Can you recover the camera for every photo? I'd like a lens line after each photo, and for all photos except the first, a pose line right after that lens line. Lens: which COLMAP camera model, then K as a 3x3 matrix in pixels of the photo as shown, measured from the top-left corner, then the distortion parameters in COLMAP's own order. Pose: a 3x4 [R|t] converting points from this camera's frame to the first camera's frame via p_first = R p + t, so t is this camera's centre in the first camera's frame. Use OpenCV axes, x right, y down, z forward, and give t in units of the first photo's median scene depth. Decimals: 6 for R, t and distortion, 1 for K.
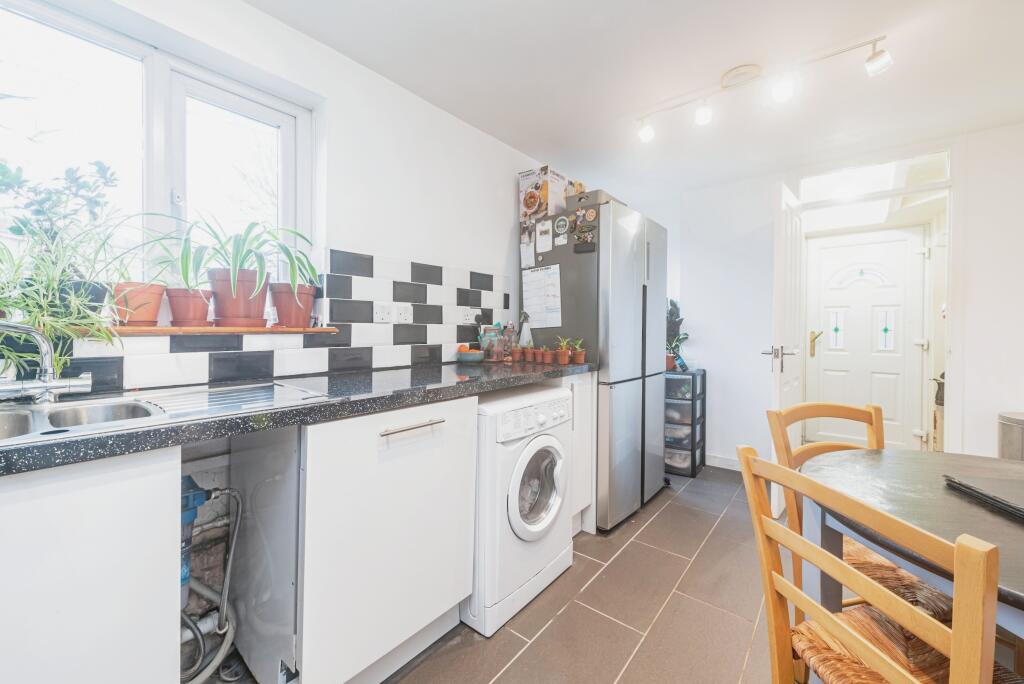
lens RADIAL K [[392.0, 0, 526.6], [0, 392.0, 324.0], [0, 0, 1]] dist [-0.002475, 0.000036]
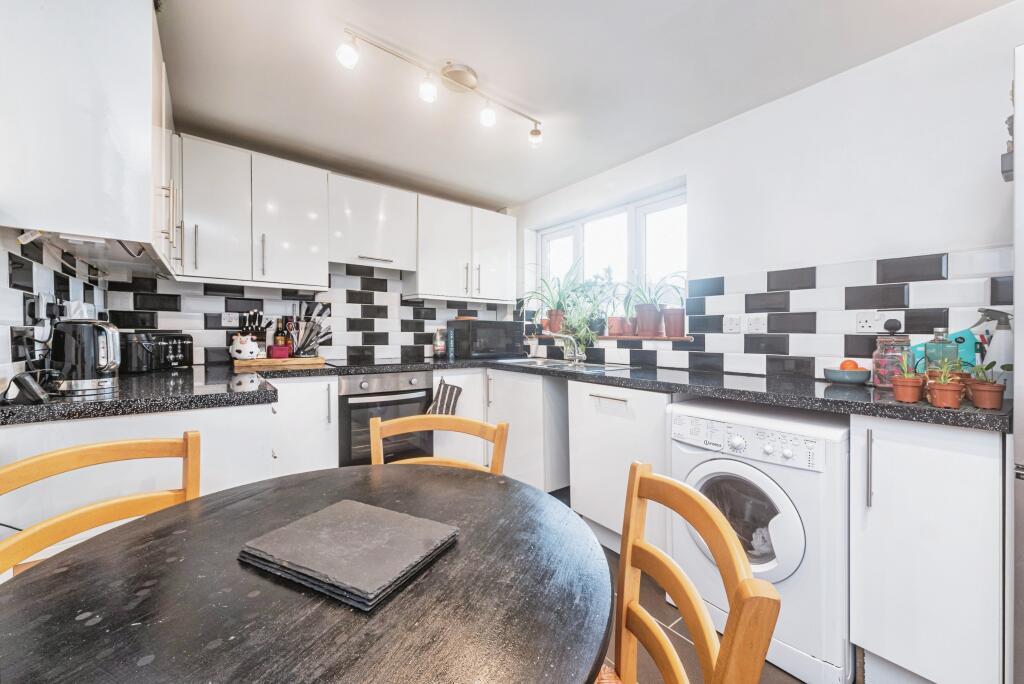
lens RADIAL K [[392.0, 0, 512.2], [0, 392.0, 336.1], [0, 0, 1]] dist [-0.002475, 0.000036]
pose [[-0.249766, -0.004282, -0.968297, 0.913171], [-0.000703, 0.999991, -0.004241, 0.011777], [0.968306, -0.000379, -0.249766, 0.672068]]
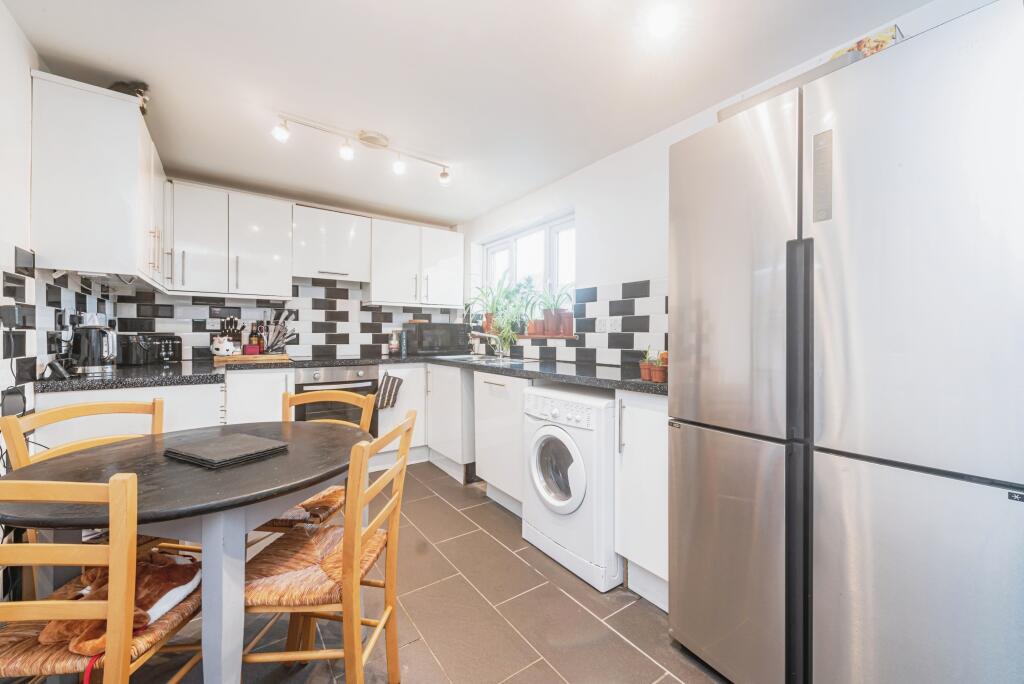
lens RADIAL K [[392.0, 0, 511.9], [0, 392.0, 332.1], [0, 0, 1]] dist [-0.002475, 0.000036]
pose [[-0.281133, -0.013650, -0.959572, 1.107699], [0.005187, 0.999863, -0.015743, 0.017384], [0.959655, -0.009403, -0.281024, 1.104514]]
